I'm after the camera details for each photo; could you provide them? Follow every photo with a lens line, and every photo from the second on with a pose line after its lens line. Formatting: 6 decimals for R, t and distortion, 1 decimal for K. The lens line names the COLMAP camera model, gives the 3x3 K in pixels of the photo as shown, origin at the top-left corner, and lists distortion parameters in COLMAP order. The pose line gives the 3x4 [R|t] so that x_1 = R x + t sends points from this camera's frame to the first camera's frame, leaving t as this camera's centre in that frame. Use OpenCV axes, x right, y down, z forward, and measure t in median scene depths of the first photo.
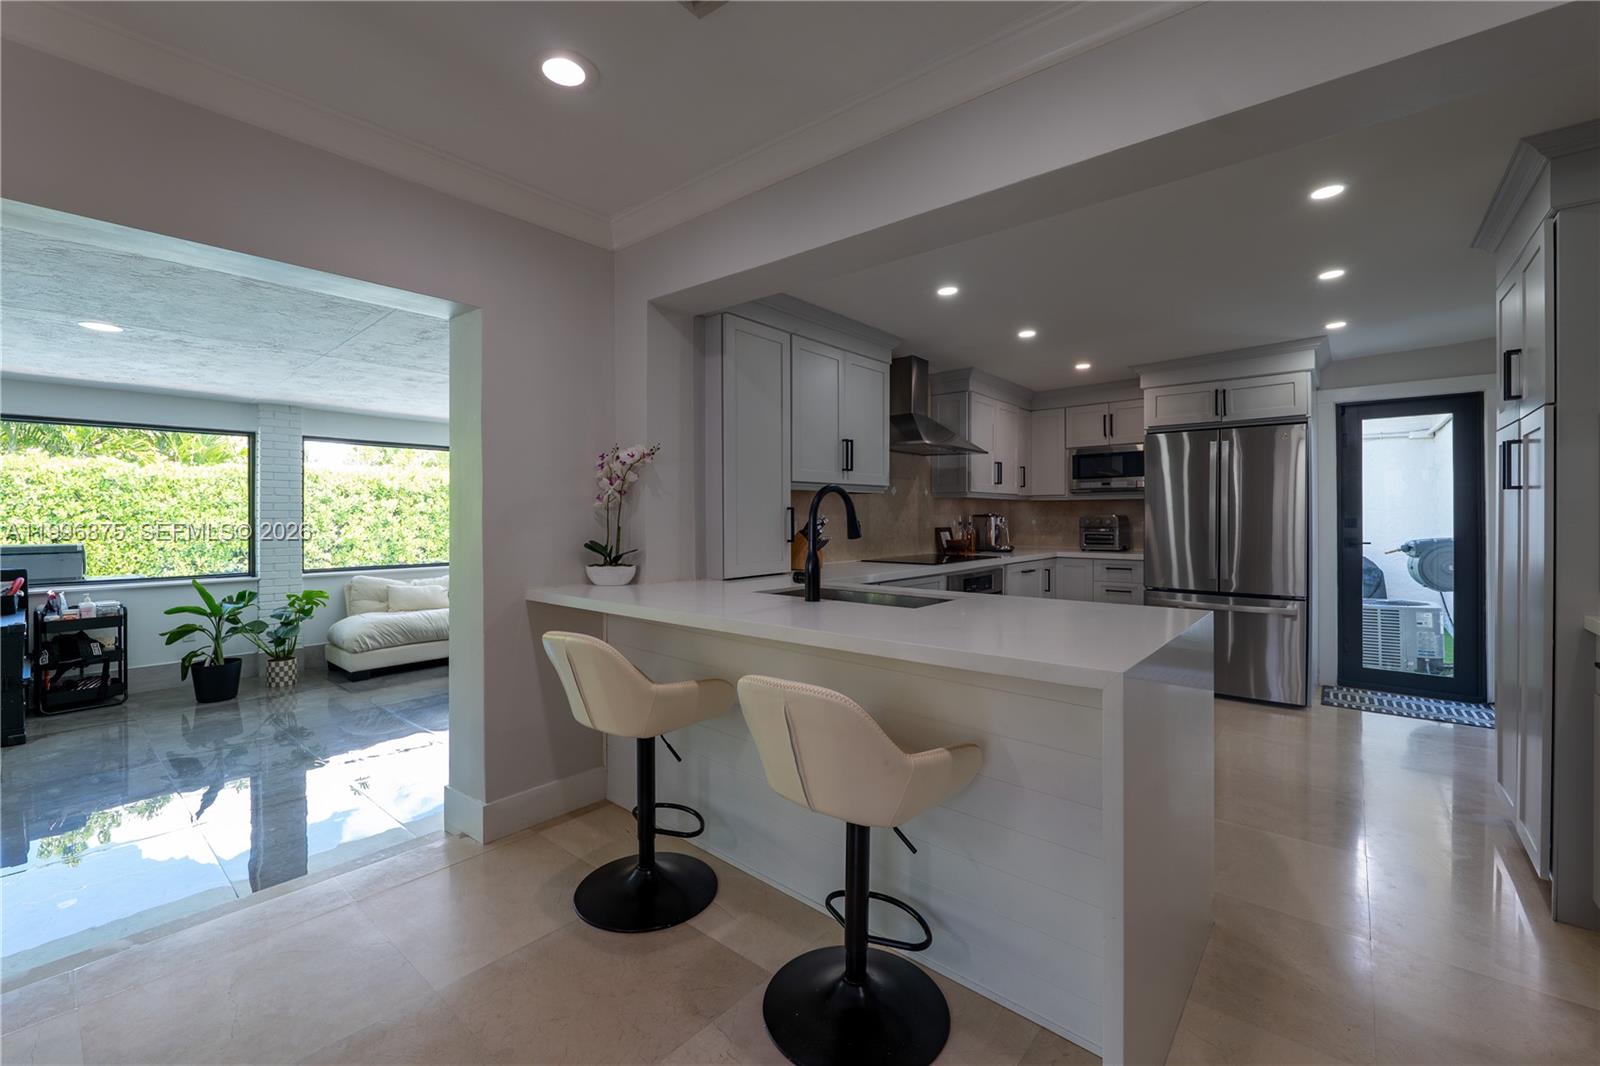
lens RADIAL K [[654.5, 0, 786.7], [0, 654.5, 516.4], [0, 0, 1]] dist [-0.014729, 0.000984]
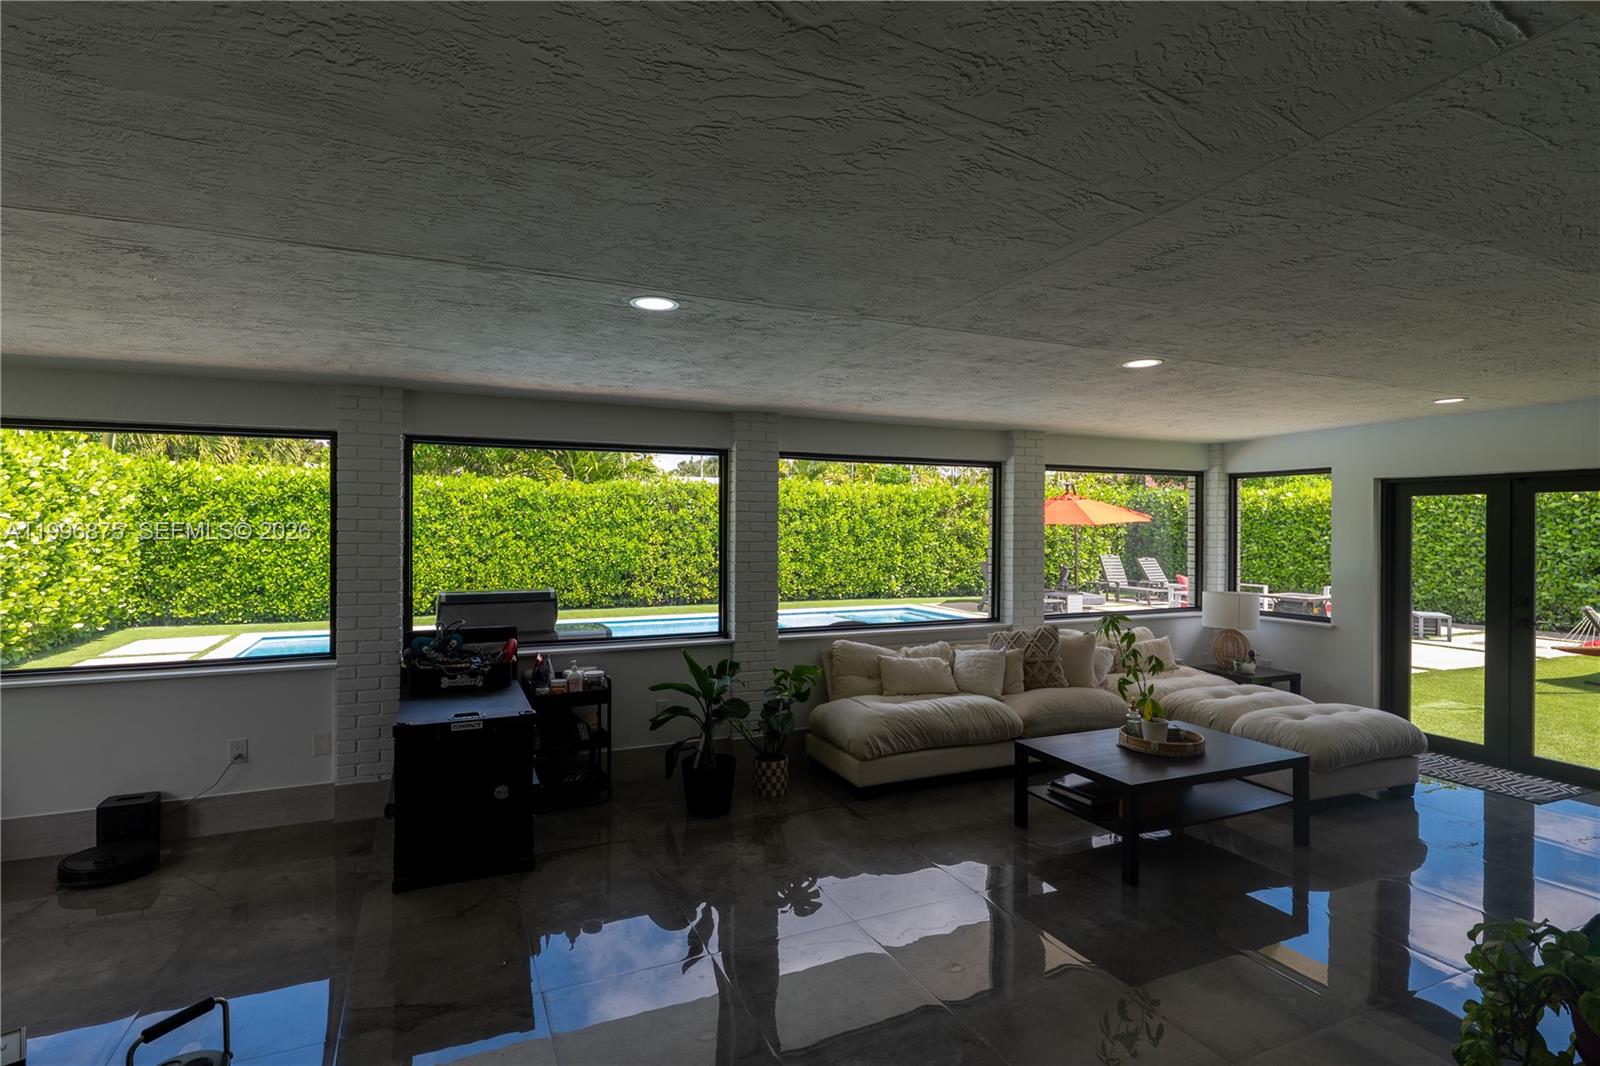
lens RADIAL K [[794.6, 0, 817.7], [0, 794.6, 532.0], [0, 0, 1]] dist [0.024524, 0.000296]
pose [[0.910512, 0.006259, -0.413435, -0.329377], [-0.004488, 0.999976, 0.005253, -0.037021], [0.413458, -0.002927, 0.910519, 0.183923]]
